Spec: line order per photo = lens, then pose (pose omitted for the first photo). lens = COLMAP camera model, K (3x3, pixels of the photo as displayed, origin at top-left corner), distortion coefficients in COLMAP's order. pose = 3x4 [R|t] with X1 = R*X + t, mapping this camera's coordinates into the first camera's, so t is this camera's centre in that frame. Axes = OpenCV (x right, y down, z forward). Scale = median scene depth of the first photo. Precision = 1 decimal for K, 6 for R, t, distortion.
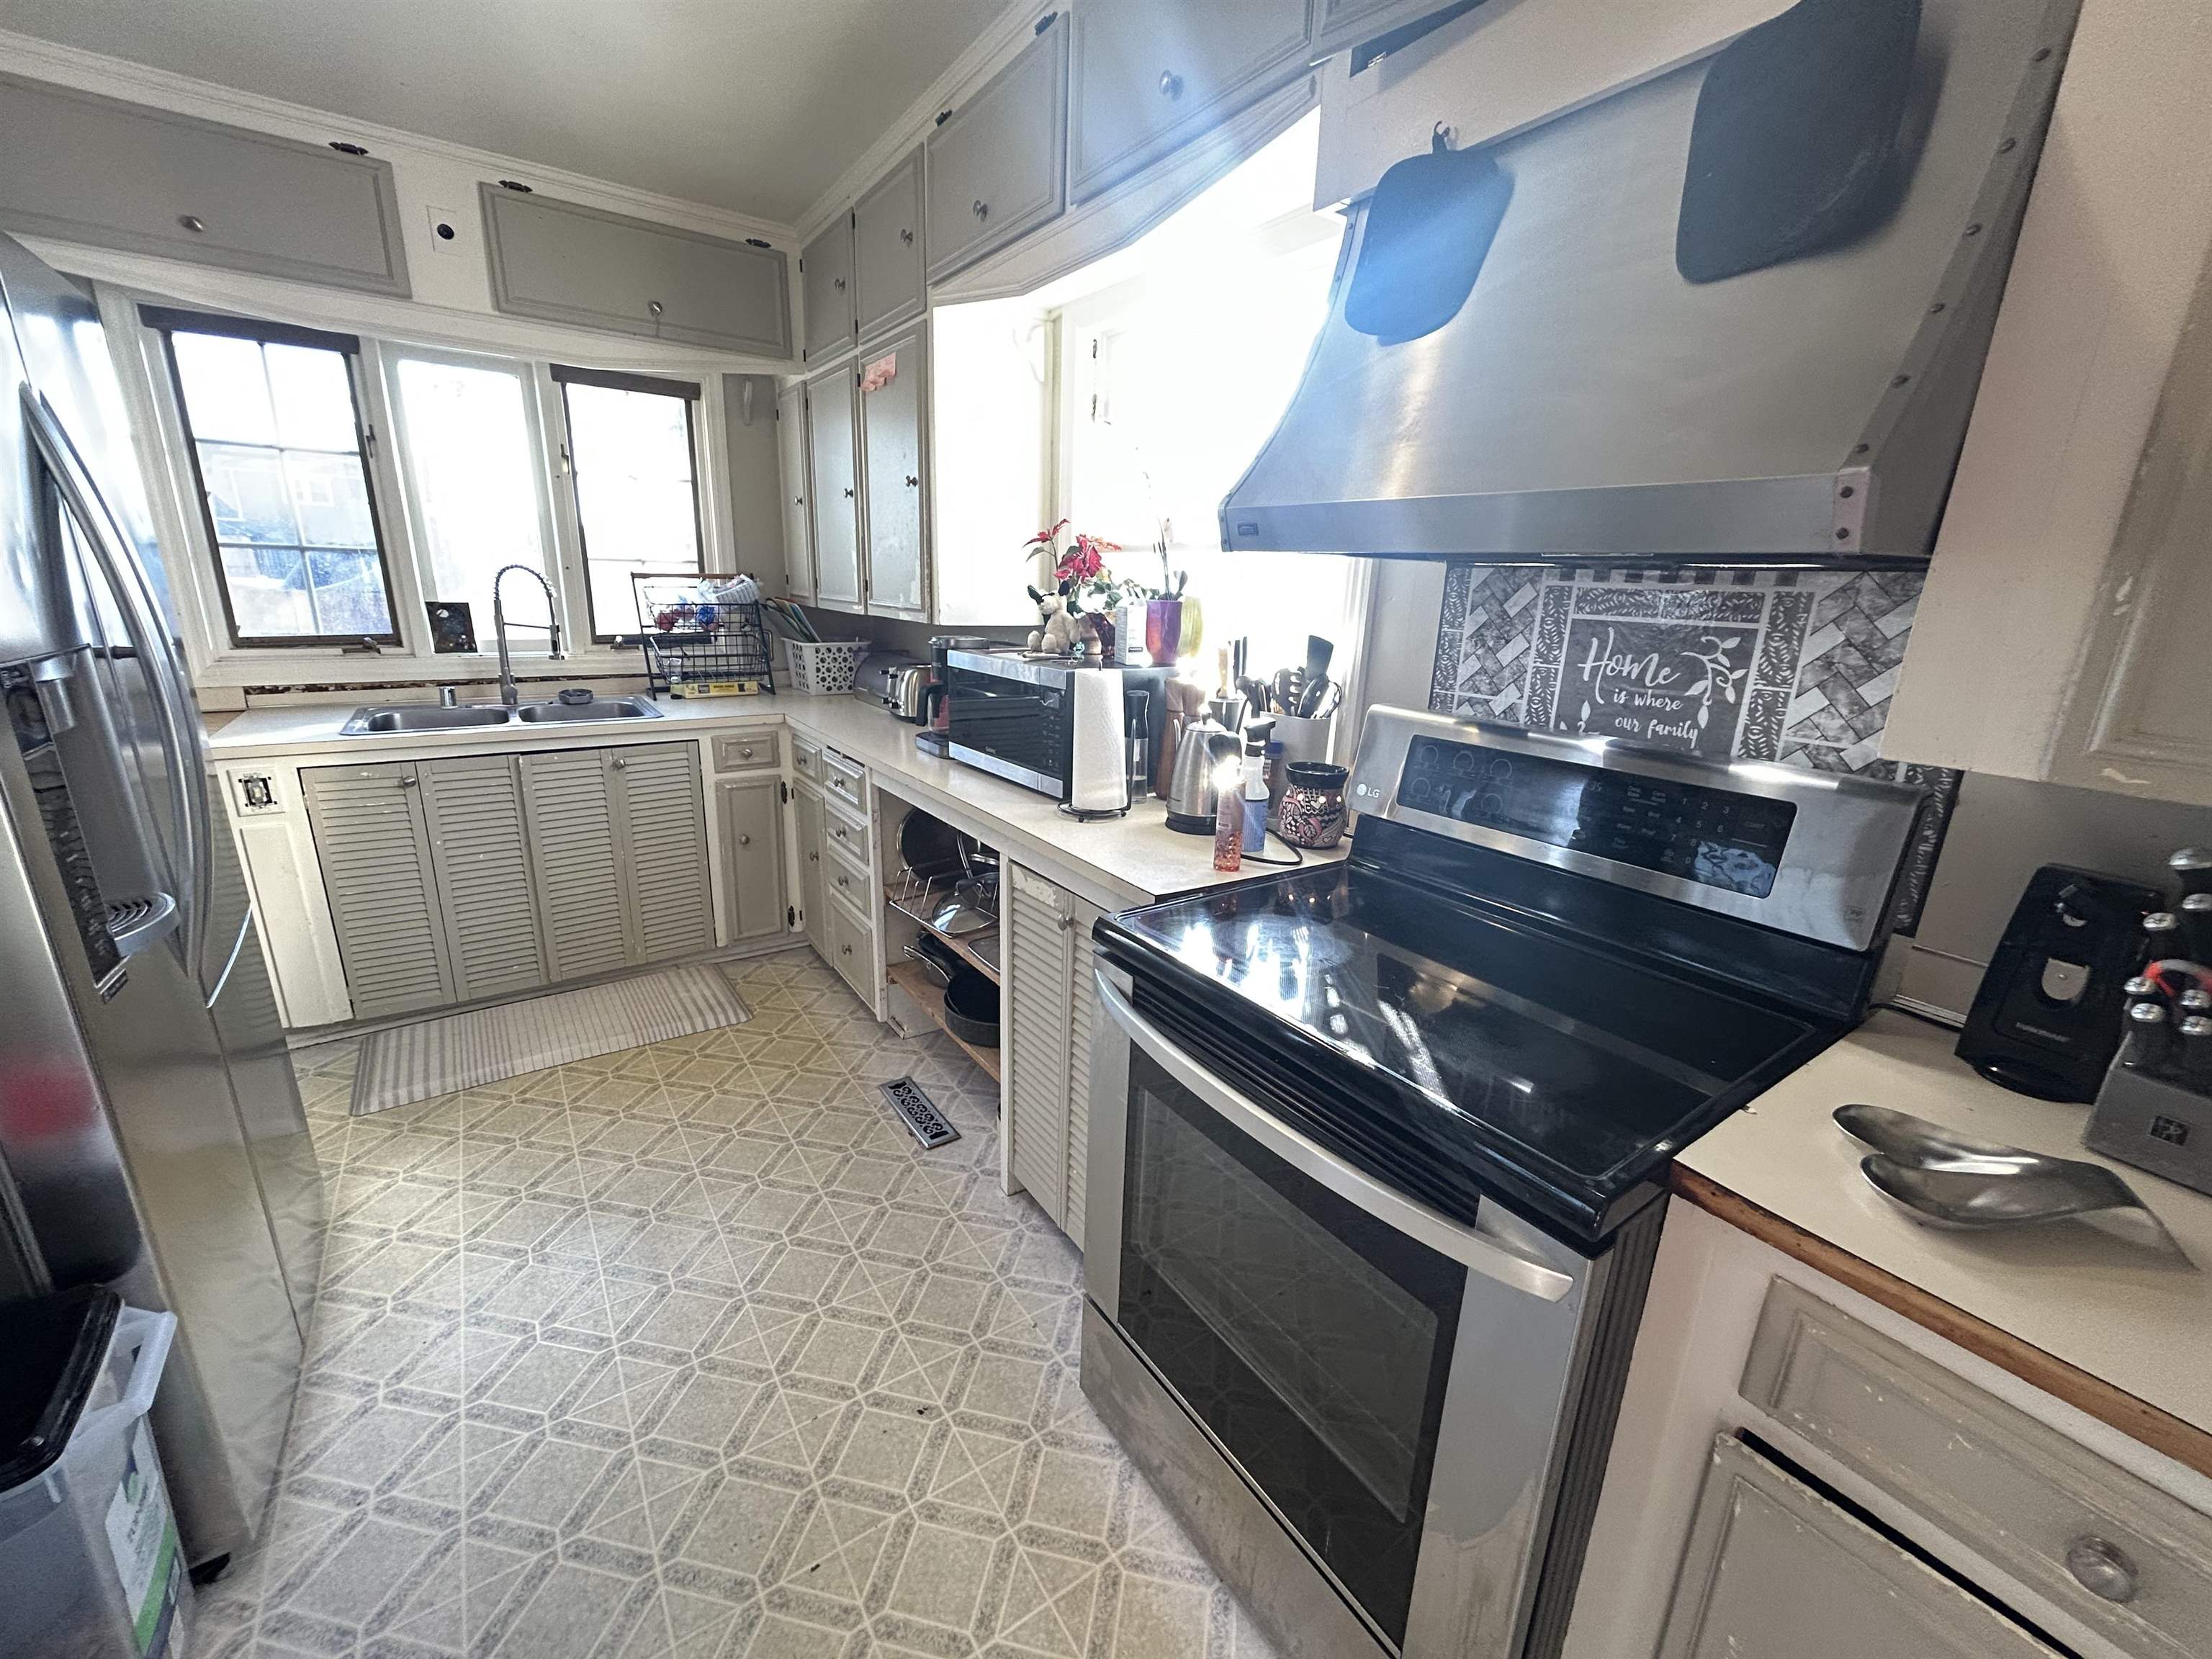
lens RADIAL K [[889.0, 0, 1099.3], [0, 889.0, 829.2], [0, 0, 1]] dist [0.001983, 0.001005]
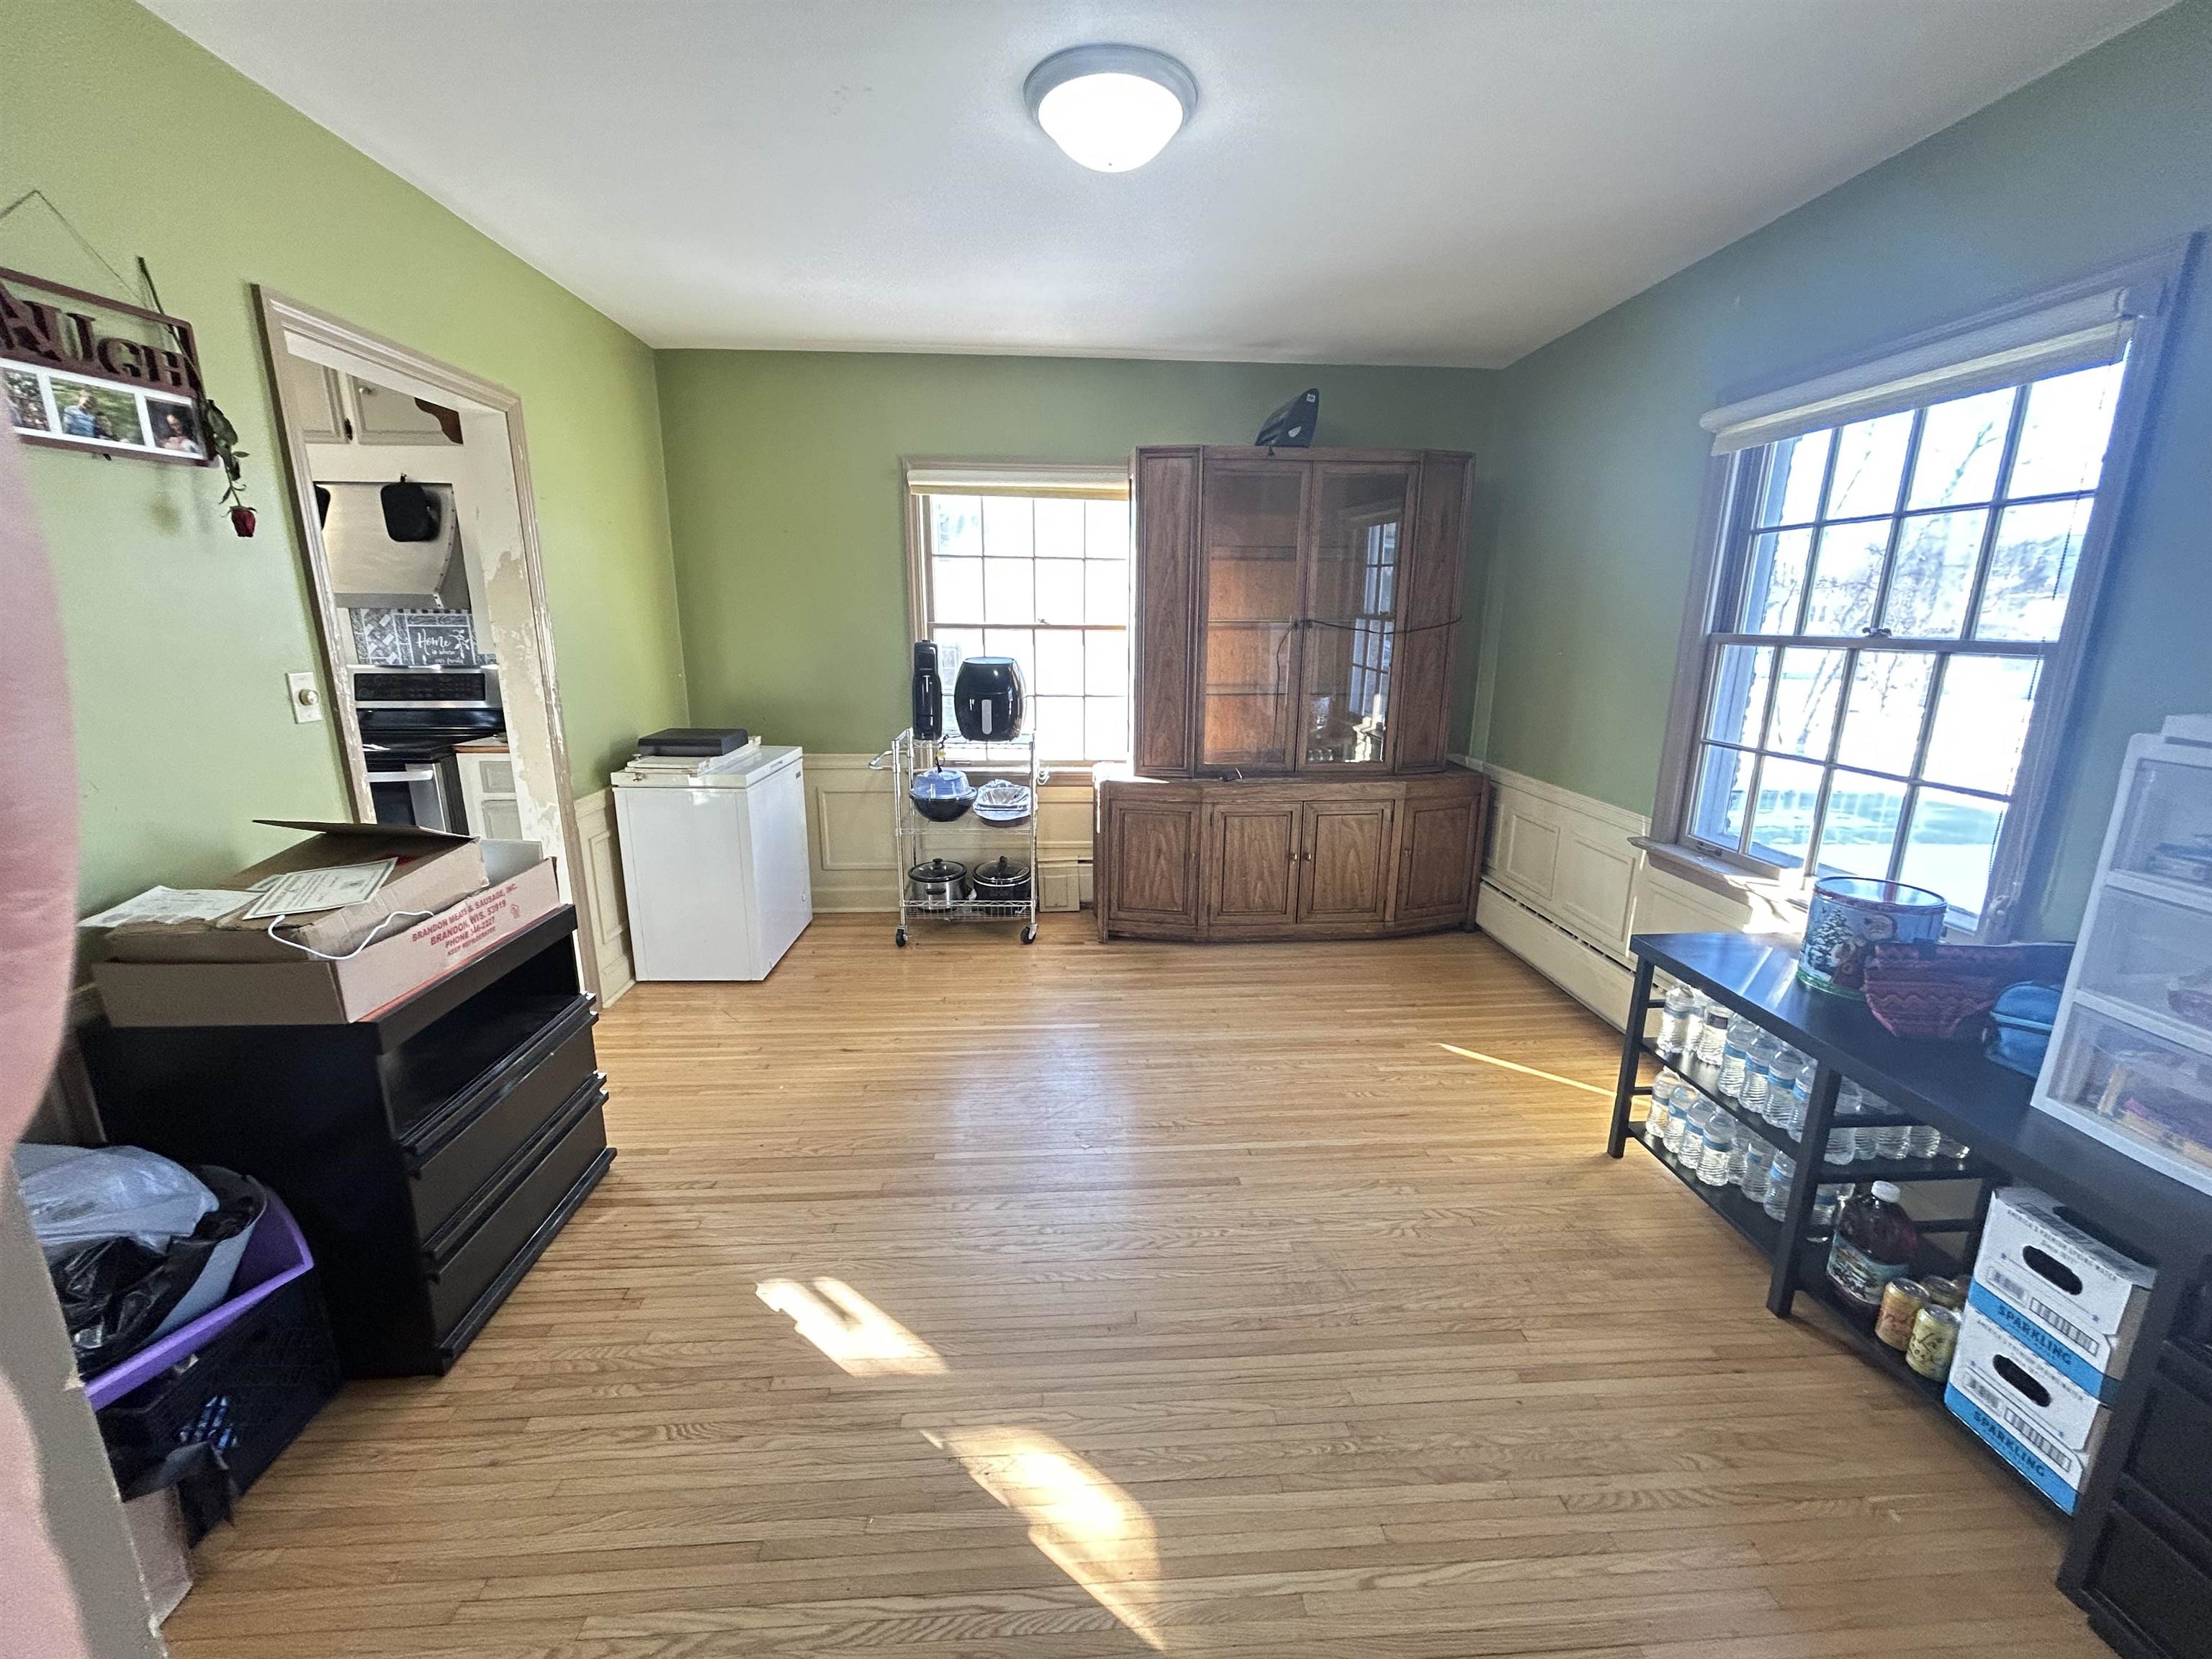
lens RADIAL K [[889.0, 0, 1105.6], [0, 889.0, 833.5], [0, 0, 1]] dist [0.001983, 0.001005]
pose [[0.507397, -0.232466, 0.829764, -0.796113], [0.246076, 0.961916, 0.119016, 0.570133], [-0.825830, 0.143797, 0.545278, -2.147296]]
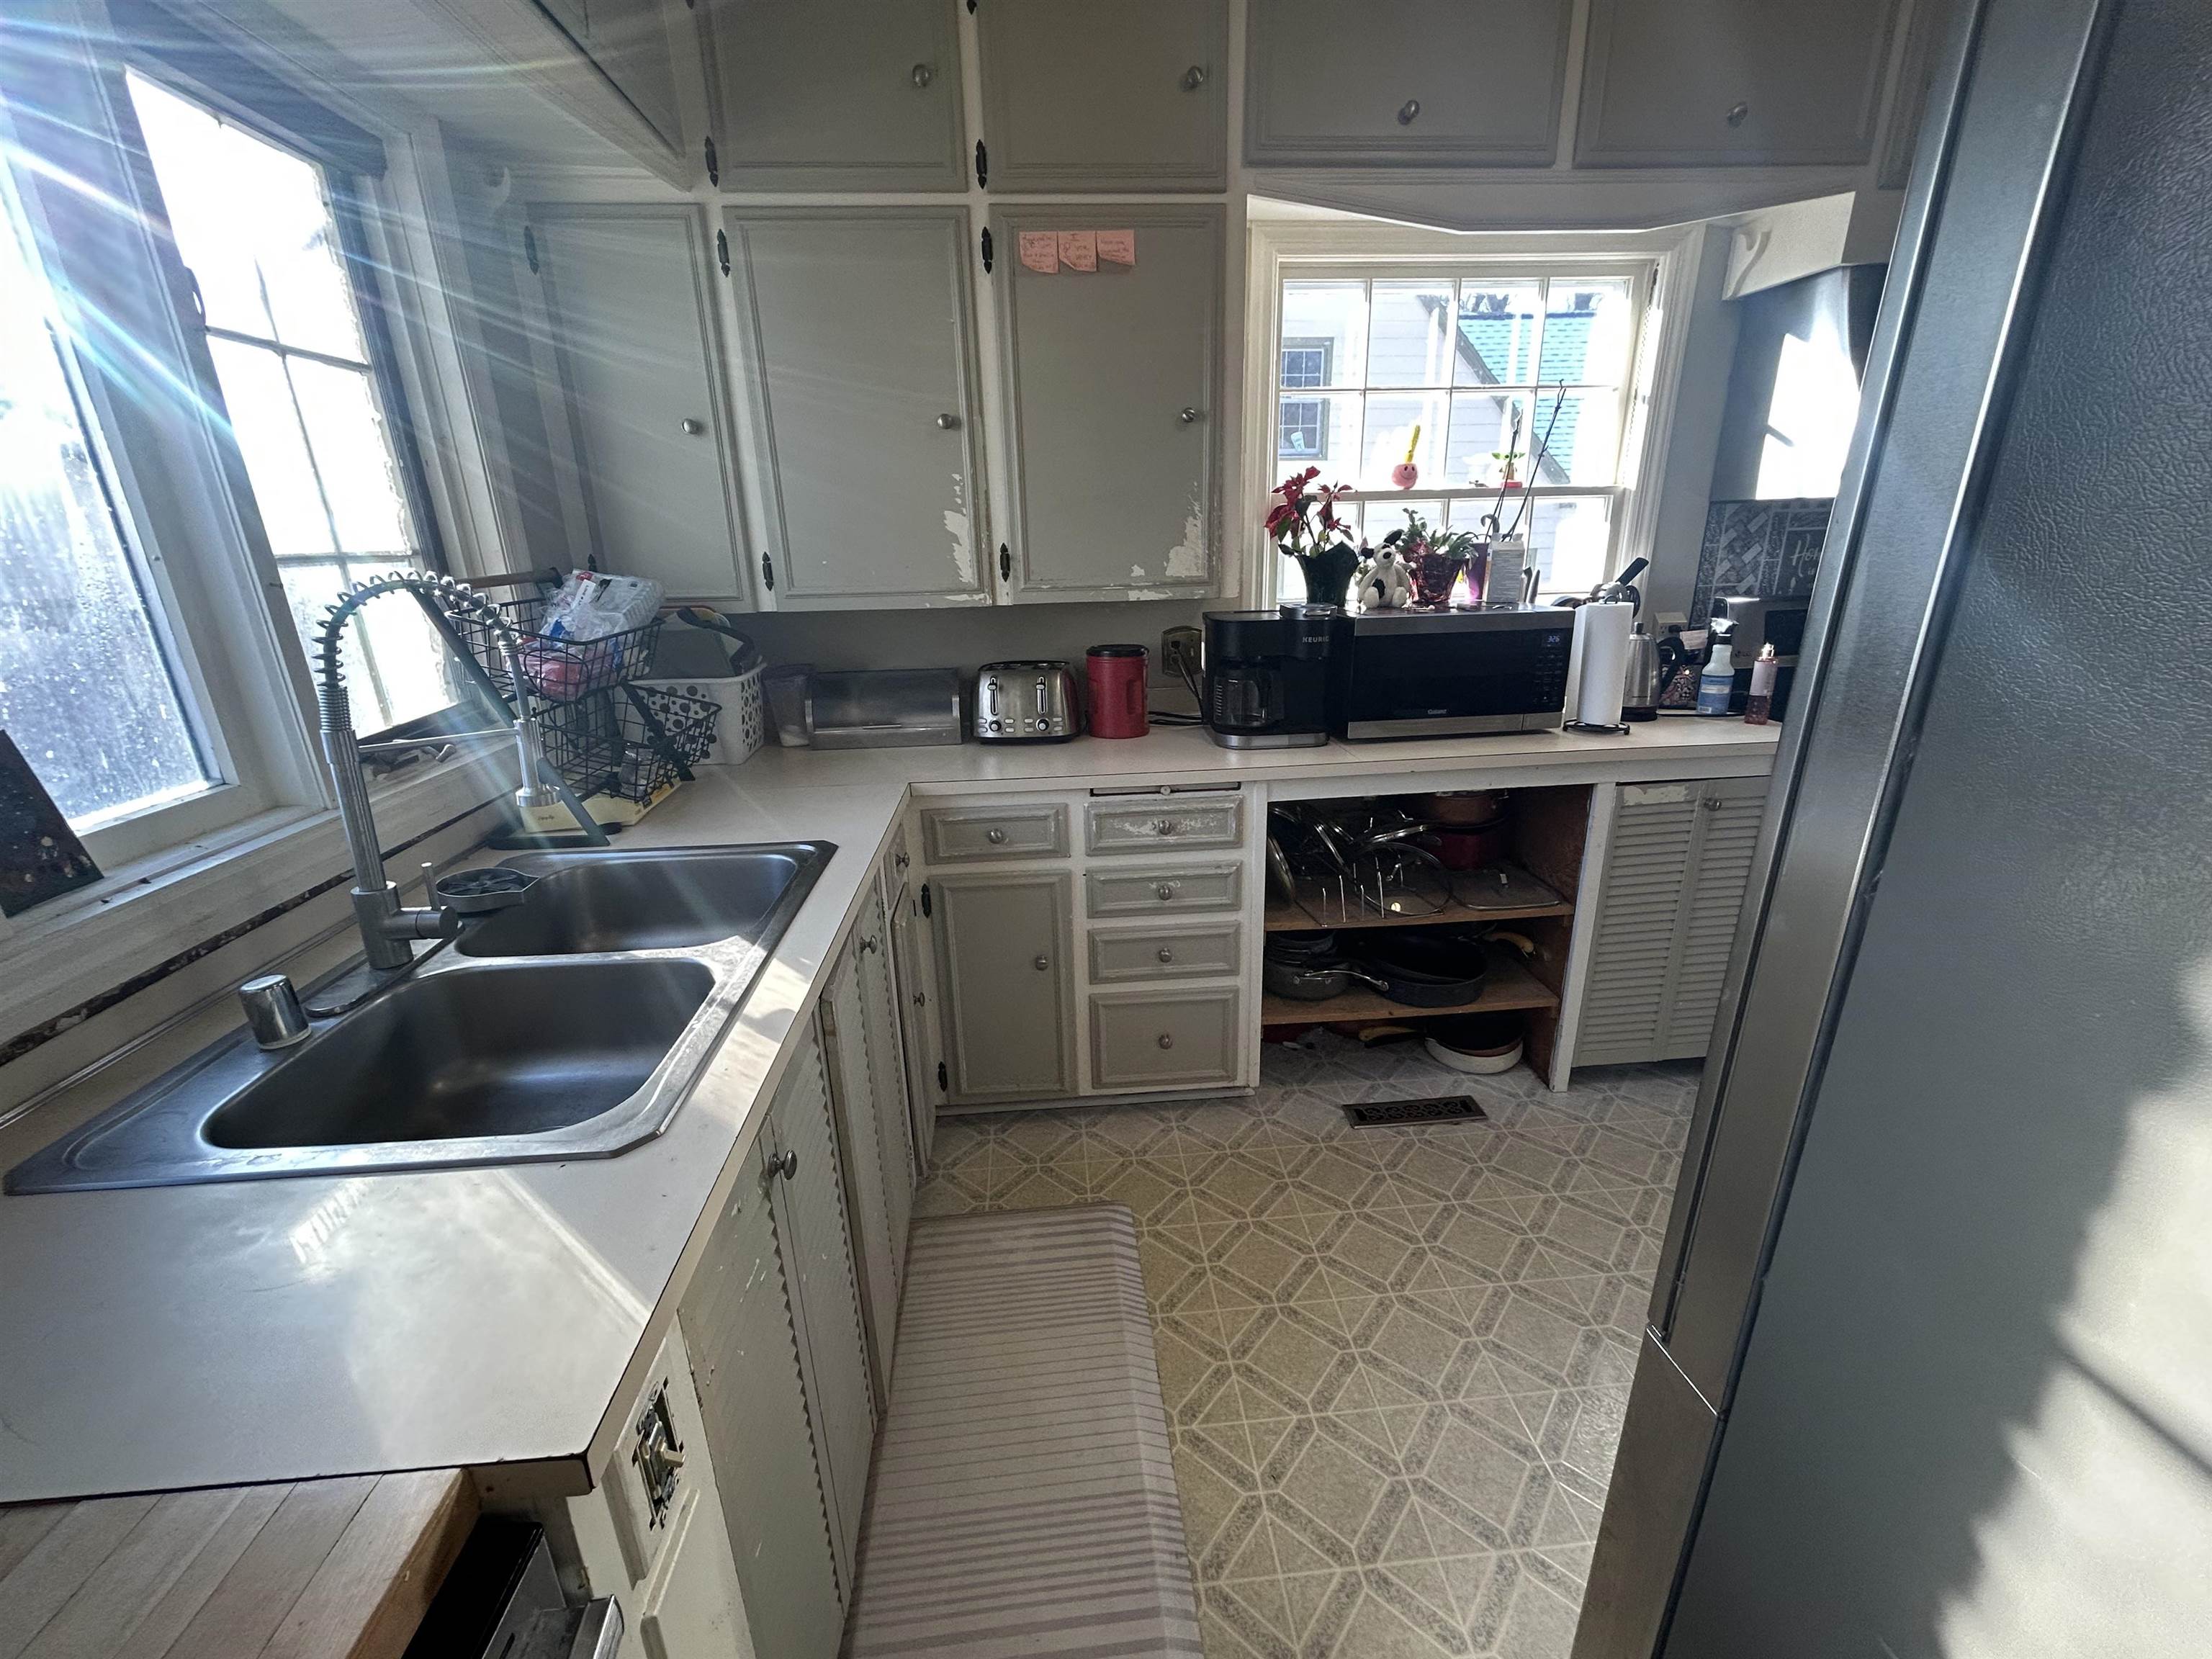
lens RADIAL K [[889.0, 0, 1112.8], [0, 889.0, 824.7], [0, 0, 1]] dist [0.001983, 0.001005]
pose [[0.476851, -0.320501, 0.818470, -1.633044], [0.271476, 0.939331, 0.209664, -0.396943], [-0.836011, 0.122216, 0.534929, 1.165860]]
